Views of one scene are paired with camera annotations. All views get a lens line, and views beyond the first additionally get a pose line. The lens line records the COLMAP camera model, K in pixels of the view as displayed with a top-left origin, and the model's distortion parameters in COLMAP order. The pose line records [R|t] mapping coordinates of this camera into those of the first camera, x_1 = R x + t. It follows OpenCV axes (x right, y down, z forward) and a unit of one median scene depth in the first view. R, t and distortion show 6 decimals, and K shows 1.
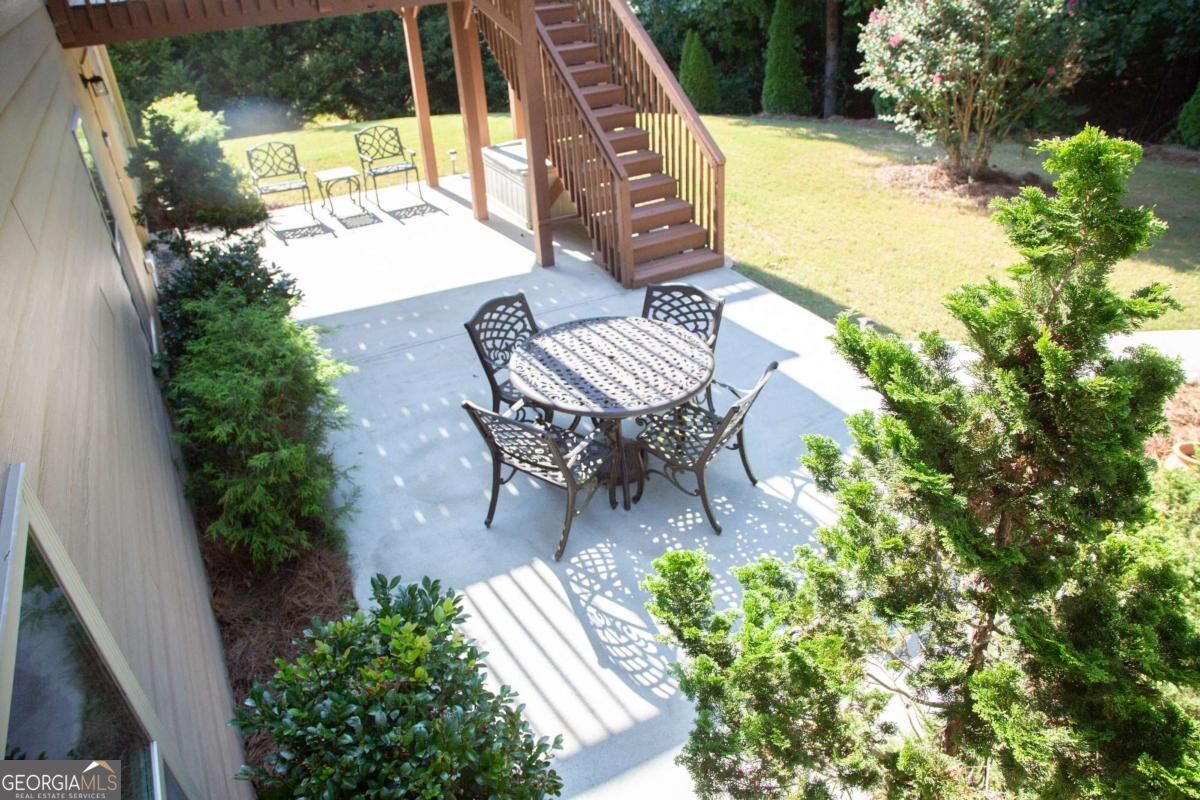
lens RADIAL K [[823.2, 0, 600.0], [0, 823.2, 400.0], [0, 0, 1]] dist [-0.117006, 0.061713]
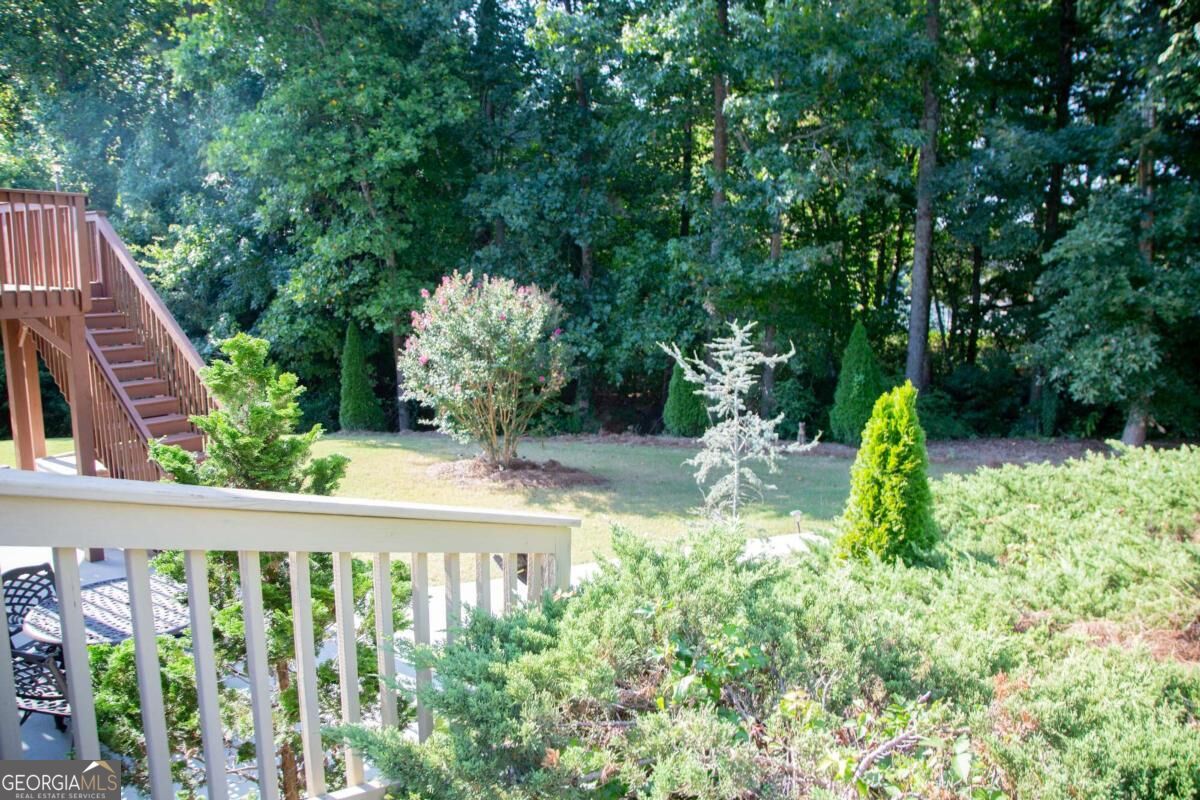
lens RADIAL K [[823.2, 0, 600.0], [0, 823.2, 400.0], [0, 0, 1]] dist [-0.117006, 0.061713]
pose [[0.898207, -0.008118, 0.439498, 0.059452], [0.176239, 0.922602, -0.343141, 0.088195], [-0.402696, 0.385669, 0.830118, -0.137301]]
